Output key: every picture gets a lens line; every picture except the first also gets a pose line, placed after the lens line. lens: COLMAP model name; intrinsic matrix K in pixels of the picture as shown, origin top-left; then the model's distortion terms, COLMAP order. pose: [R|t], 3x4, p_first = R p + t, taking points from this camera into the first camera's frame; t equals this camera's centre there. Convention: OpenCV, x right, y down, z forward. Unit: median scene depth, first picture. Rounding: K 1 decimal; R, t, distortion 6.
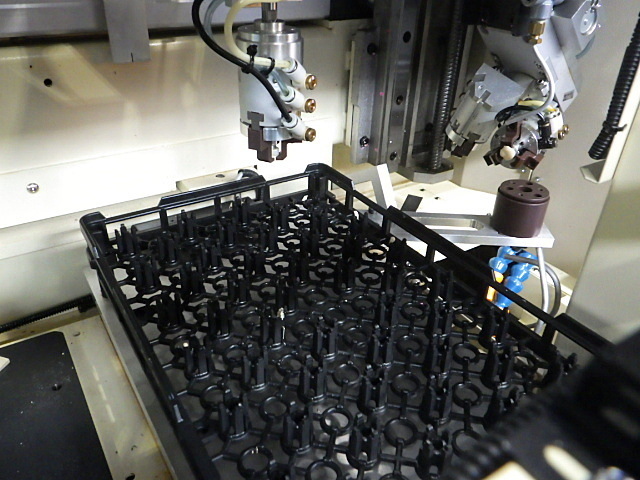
lens RADIAL K [[522.1, 0, 321.1], [0, 522.1, 244.9], [0, 0, 1]] dist [0.004947, -0.002945]
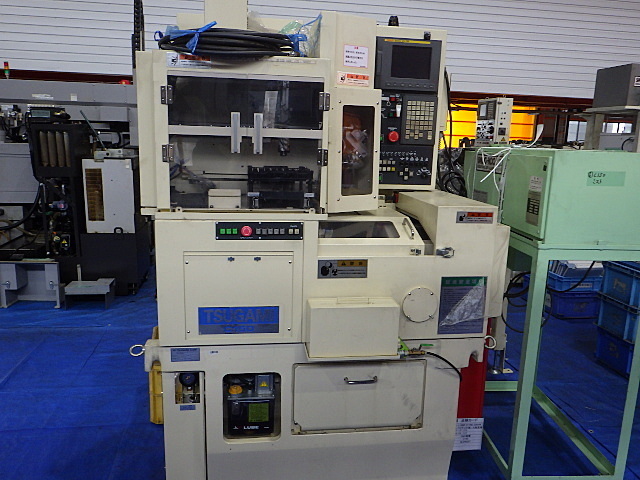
lens RADIAL K [[522.1, 0, 321.1], [0, 522.1, 244.9], [0, 0, 1]] dist [0.004947, -0.002945]
pose [[0.908536, 0.070406, -0.411833, 1.972629], [-0.217680, 0.921112, -0.322749, 1.811331], [0.356621, 0.382877, 0.852189, -2.361384]]
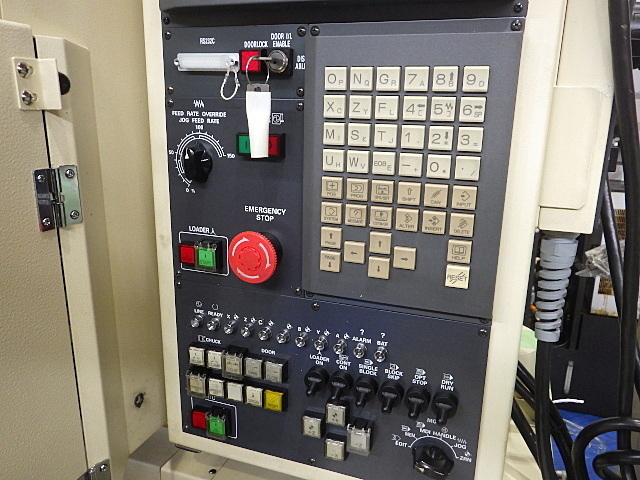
lens RADIAL K [[522.1, 0, 321.1], [0, 522.1, 244.9], [0, 0, 1]] dist [0.004947, -0.002945]
pose [[0.611287, 0.164911, -0.774036, 1.370985], [-0.421347, 0.895727, -0.141917, -0.546629], [0.669921, 0.412890, 0.617031, 0.825607]]
